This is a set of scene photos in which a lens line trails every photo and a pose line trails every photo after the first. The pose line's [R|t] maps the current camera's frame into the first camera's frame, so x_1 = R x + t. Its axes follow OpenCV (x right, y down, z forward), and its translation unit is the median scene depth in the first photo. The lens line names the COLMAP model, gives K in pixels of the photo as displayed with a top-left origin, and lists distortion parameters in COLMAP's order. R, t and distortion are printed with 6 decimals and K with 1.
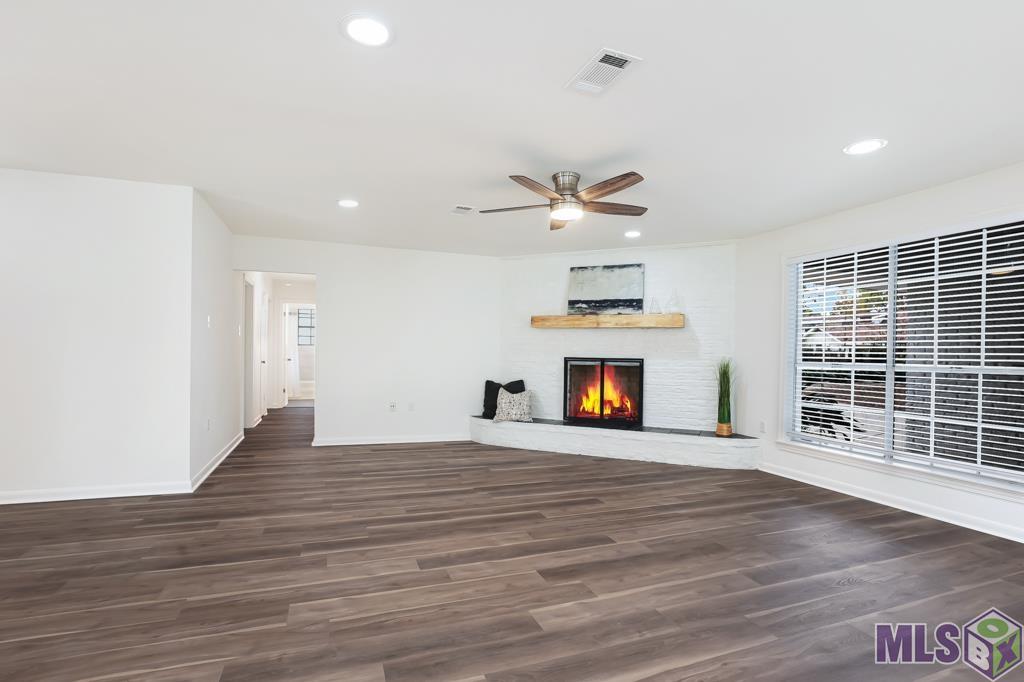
lens RADIAL K [[488.5, 0, 502.2], [0, 488.5, 363.7], [0, 0, 1]] dist [-0.061706, 0.023938]
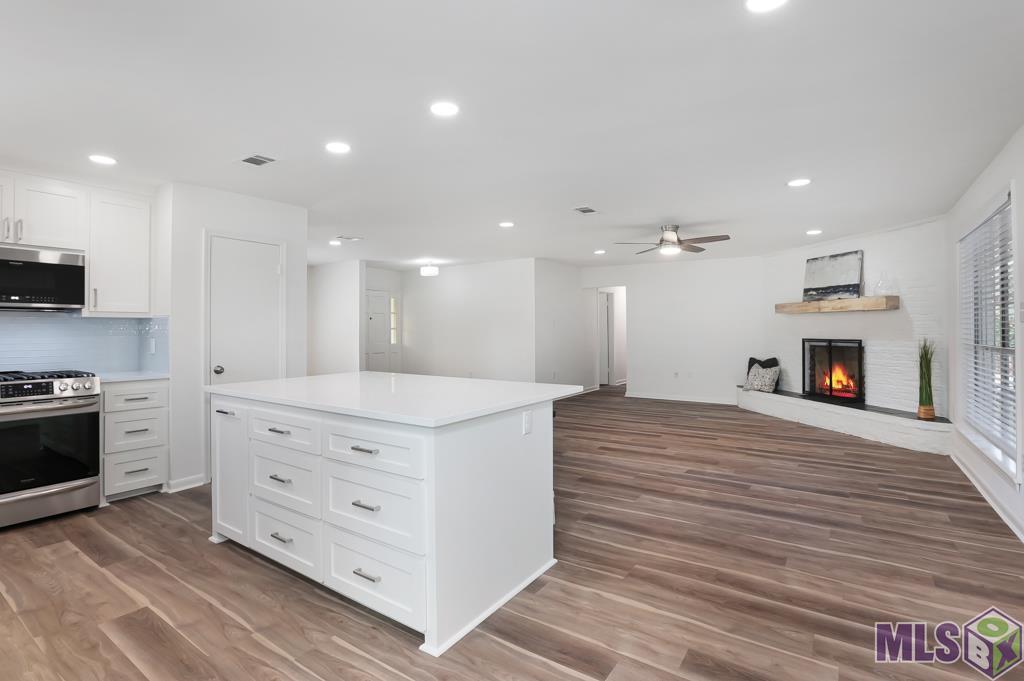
lens RADIAL K [[484.3, 0, 512.0], [0, 484.3, 340.5], [0, 0, 1]] dist [-0.050981, 0.023107]
pose [[0.590700, -0.000806, -0.806891, 0.663504], [-0.005187, 0.999975, -0.004796, 0.000273], [0.806874, 0.007018, 0.590681, -0.221367]]
